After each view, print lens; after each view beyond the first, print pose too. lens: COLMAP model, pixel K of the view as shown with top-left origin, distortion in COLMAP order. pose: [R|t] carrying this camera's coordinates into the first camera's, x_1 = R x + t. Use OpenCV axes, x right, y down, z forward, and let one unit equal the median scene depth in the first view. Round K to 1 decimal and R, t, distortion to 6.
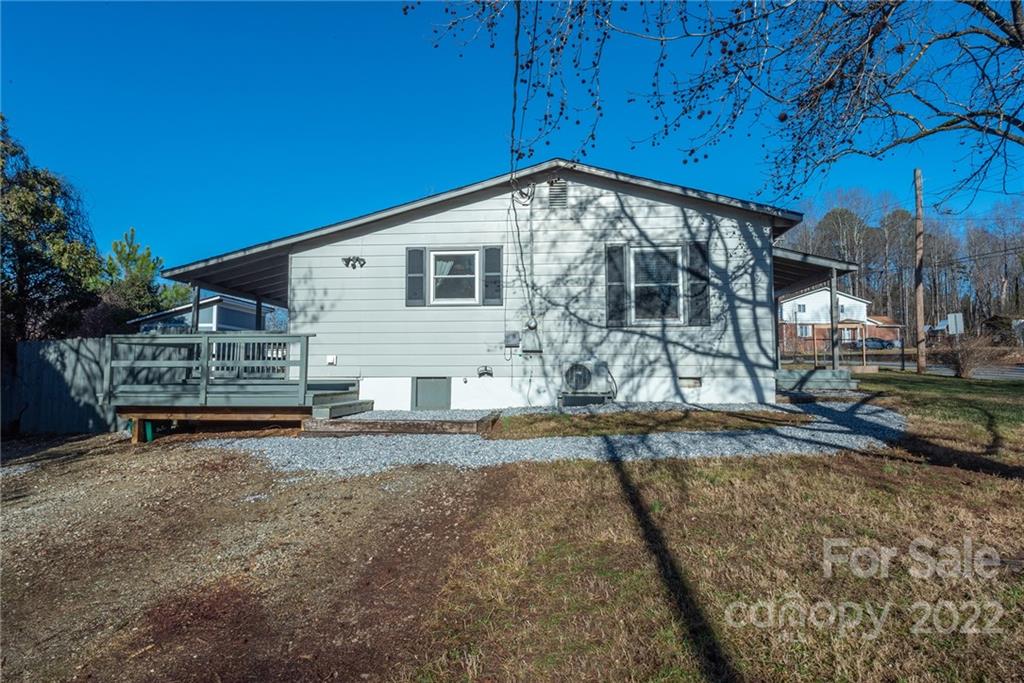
lens RADIAL K [[587.4, 0, 512.0], [0, 587.4, 341.5], [0, 0, 1]] dist [0.021906, -0.000171]
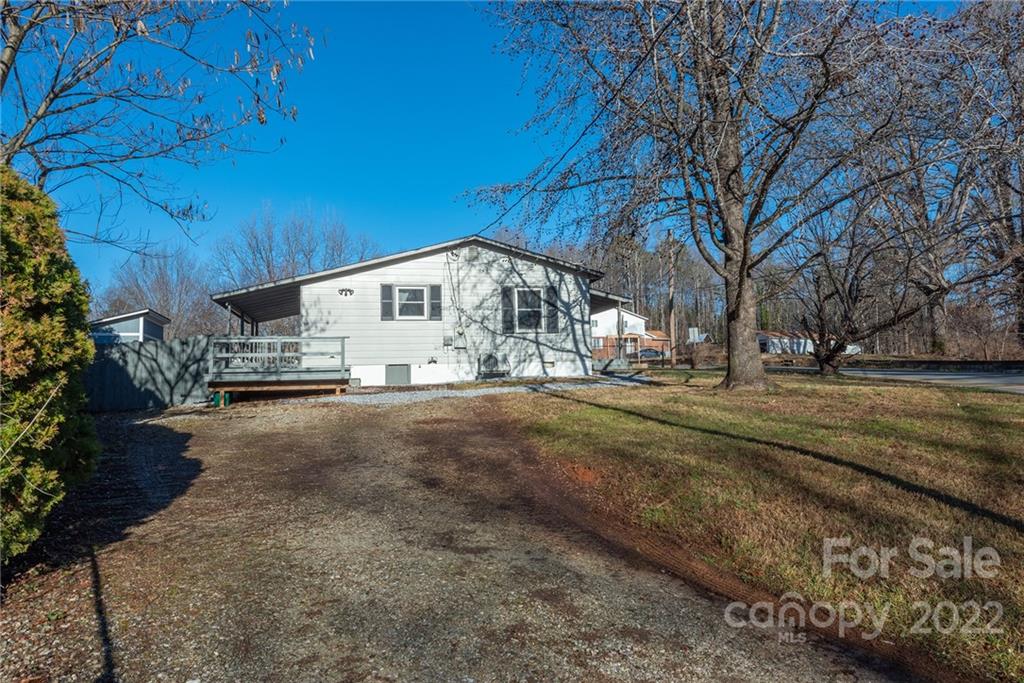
lens RADIAL K [[607.7, 0, 512.0], [0, 607.7, 341.5], [0, 0, 1]] dist [-0.000292, -0.000228]
pose [[0.945865, 0.002846, 0.324547, -0.394151], [0.006297, 0.999612, -0.027119, 0.043915], [-0.324498, 0.027695, 0.945481, -0.681201]]
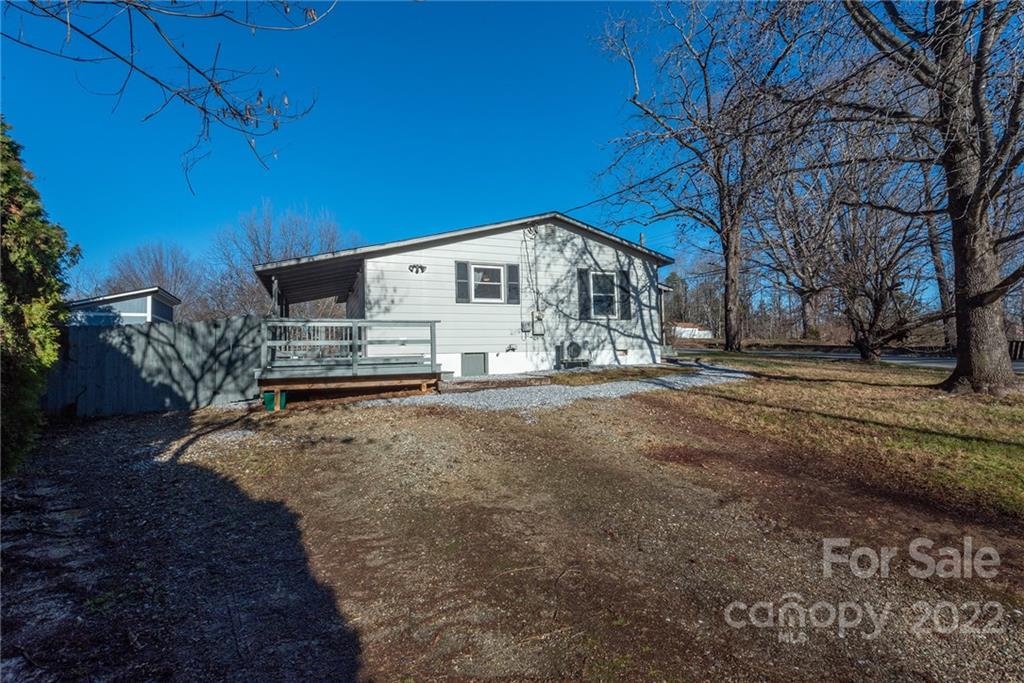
lens RADIAL K [[447.1, 0, 512.0], [0, 447.1, 341.5], [0, 0, 1]] dist [0.012063, 0.000032]
pose [[0.890773, -0.006655, 0.454400, -0.562102], [0.001336, 0.999927, 0.012025, 0.020728], [-0.454446, -0.010104, 0.890717, -0.012856]]
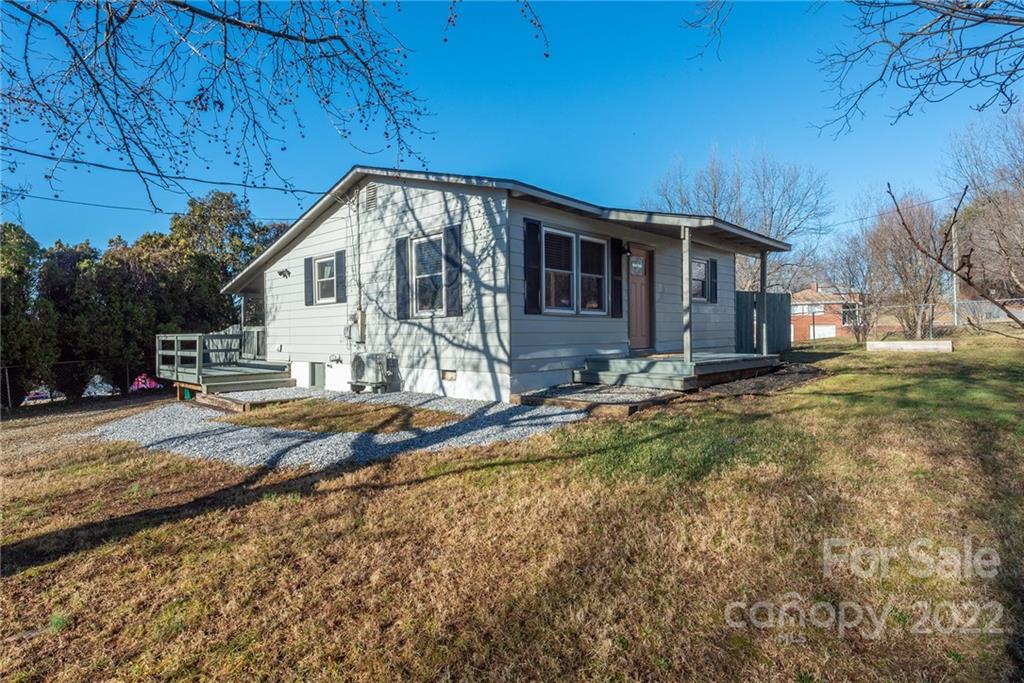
lens RADIAL K [[548.7, 0, 512.0], [0, 548.7, 341.5], [0, 0, 1]] dist [0.002305, 0.000042]
pose [[0.781687, 0.000953, -0.623670, 0.924388], [0.041244, 0.997731, 0.053219, -0.029066], [0.622305, -0.067324, 0.779874, 0.362145]]
